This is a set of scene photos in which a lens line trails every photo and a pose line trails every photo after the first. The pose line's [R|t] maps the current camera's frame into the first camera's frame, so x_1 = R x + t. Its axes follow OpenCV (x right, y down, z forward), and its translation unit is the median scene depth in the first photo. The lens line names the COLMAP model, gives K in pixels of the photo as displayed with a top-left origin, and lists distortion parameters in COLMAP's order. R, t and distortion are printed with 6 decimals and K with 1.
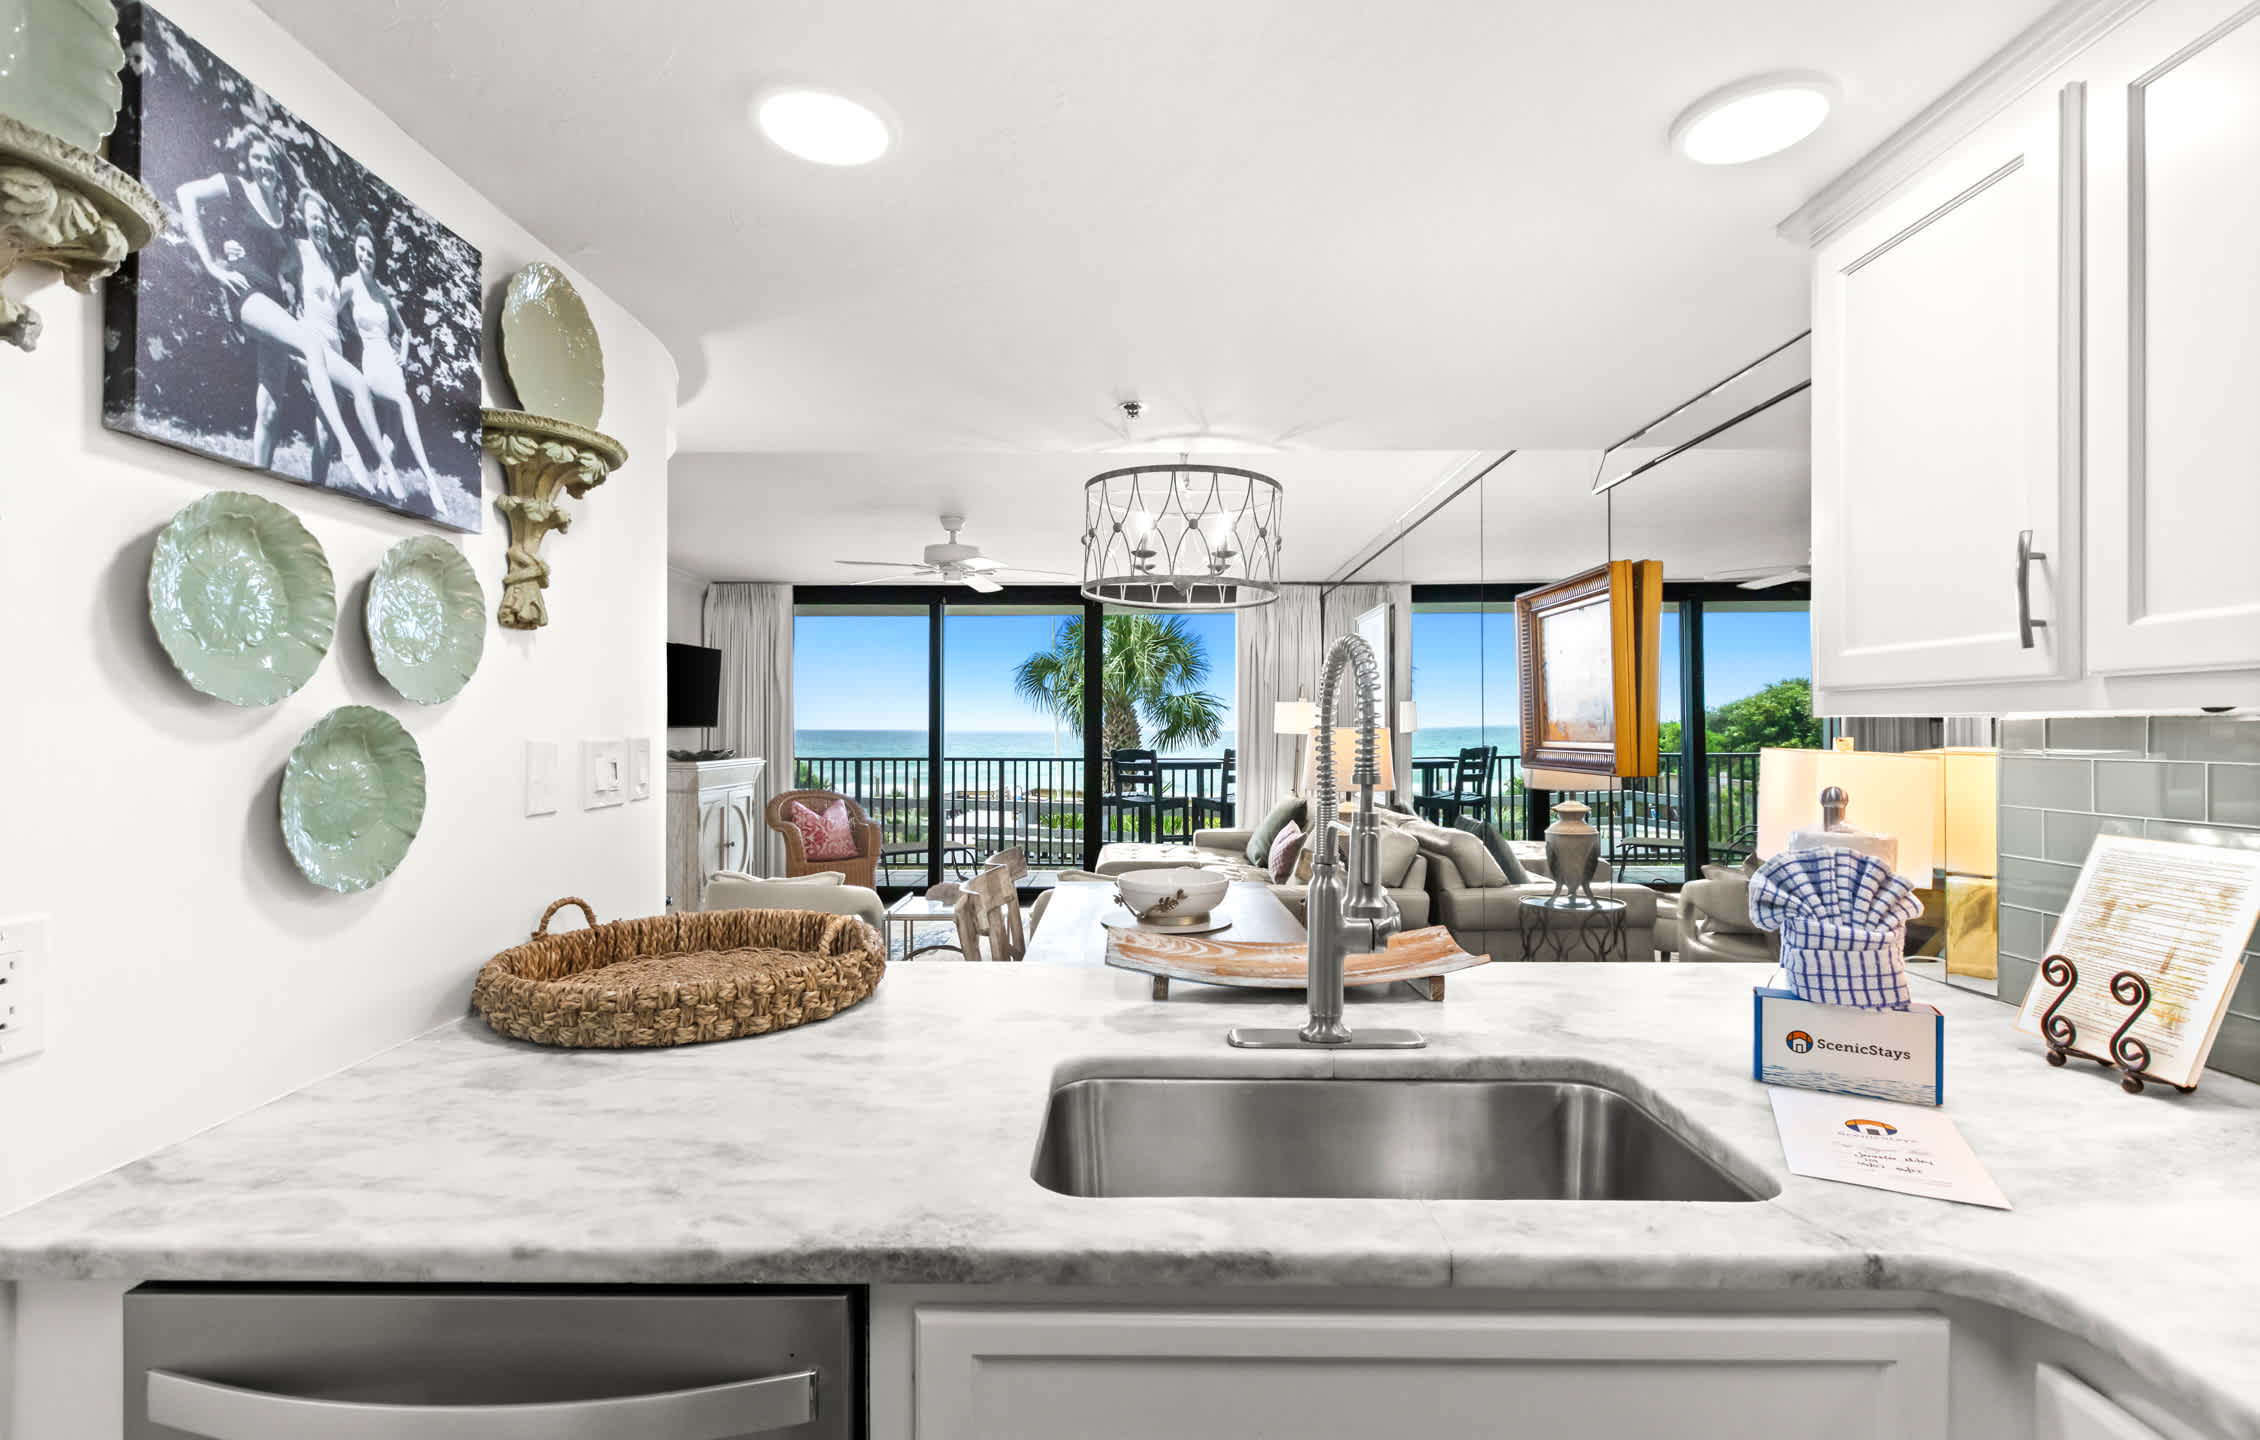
lens RADIAL K [[1008.6, 0, 1133.7], [0, 1008.6, 730.0], [0, 0, 1]] dist [0.000421, -0.000239]
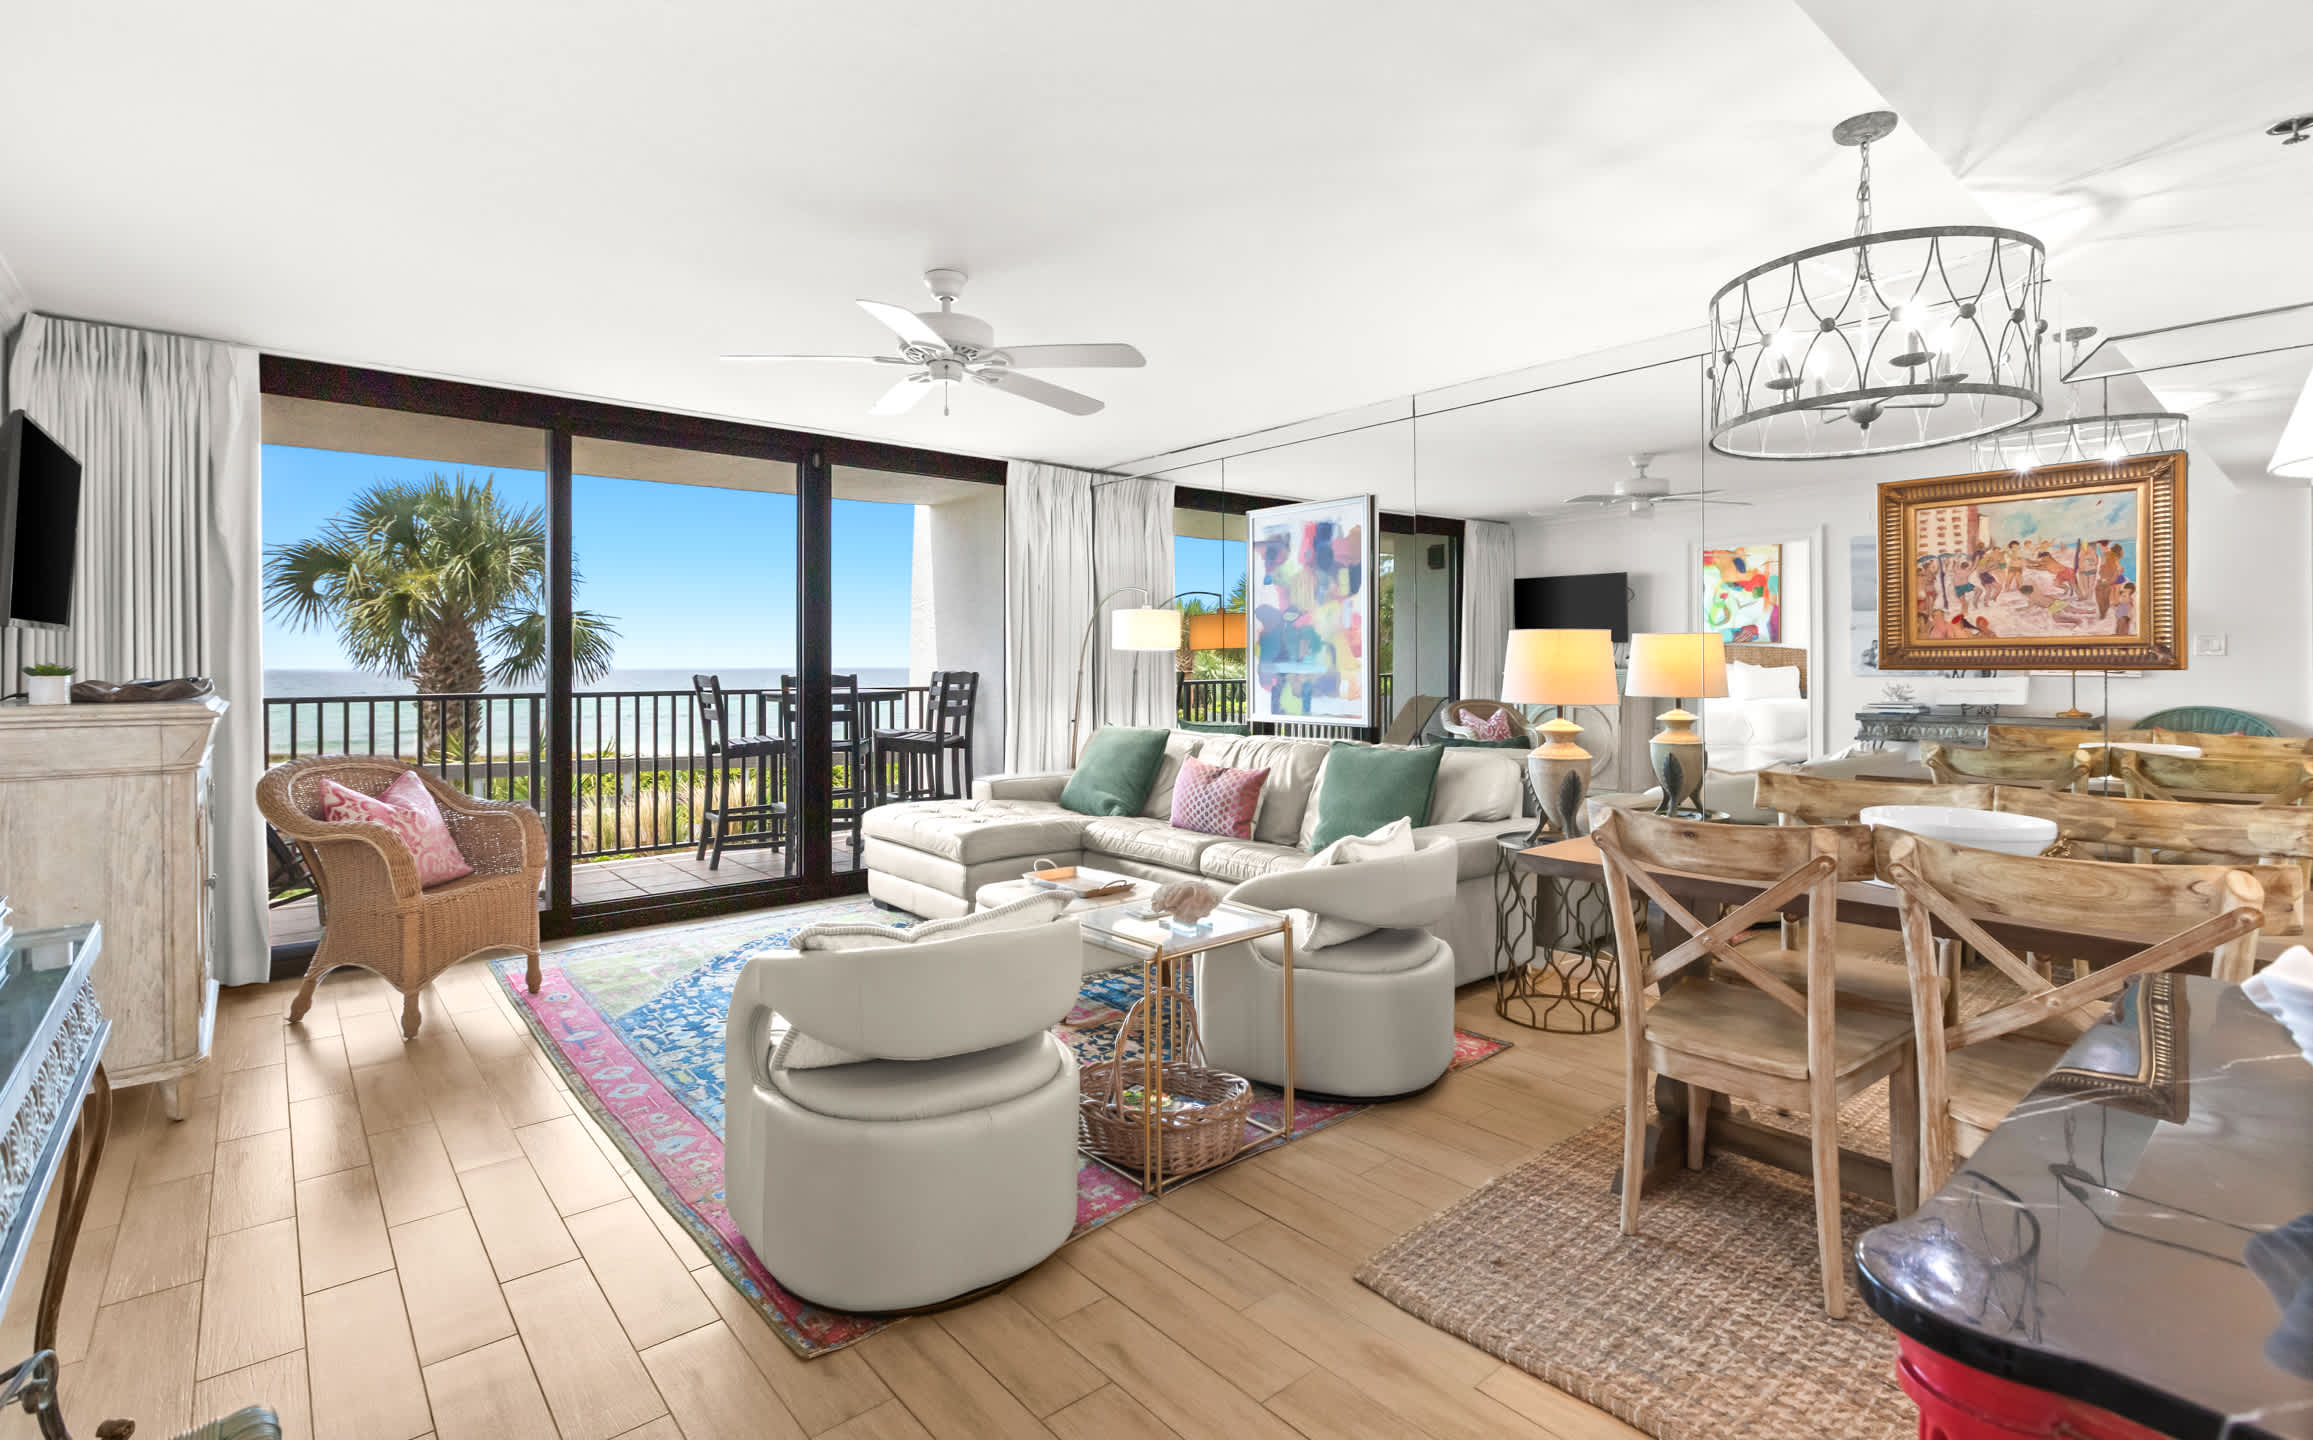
lens RADIAL K [[1068.1, 0, 1143.2], [0, 1068.1, 661.8], [0, 0, 1]] dist [-0.002403, 0.005678]
pose [[0.759386, -0.001755, 0.650638, -1.908159], [0.004354, 0.999988, -0.002384, 0.074401], [-0.650625, 0.004643, 0.759385, 1.683749]]
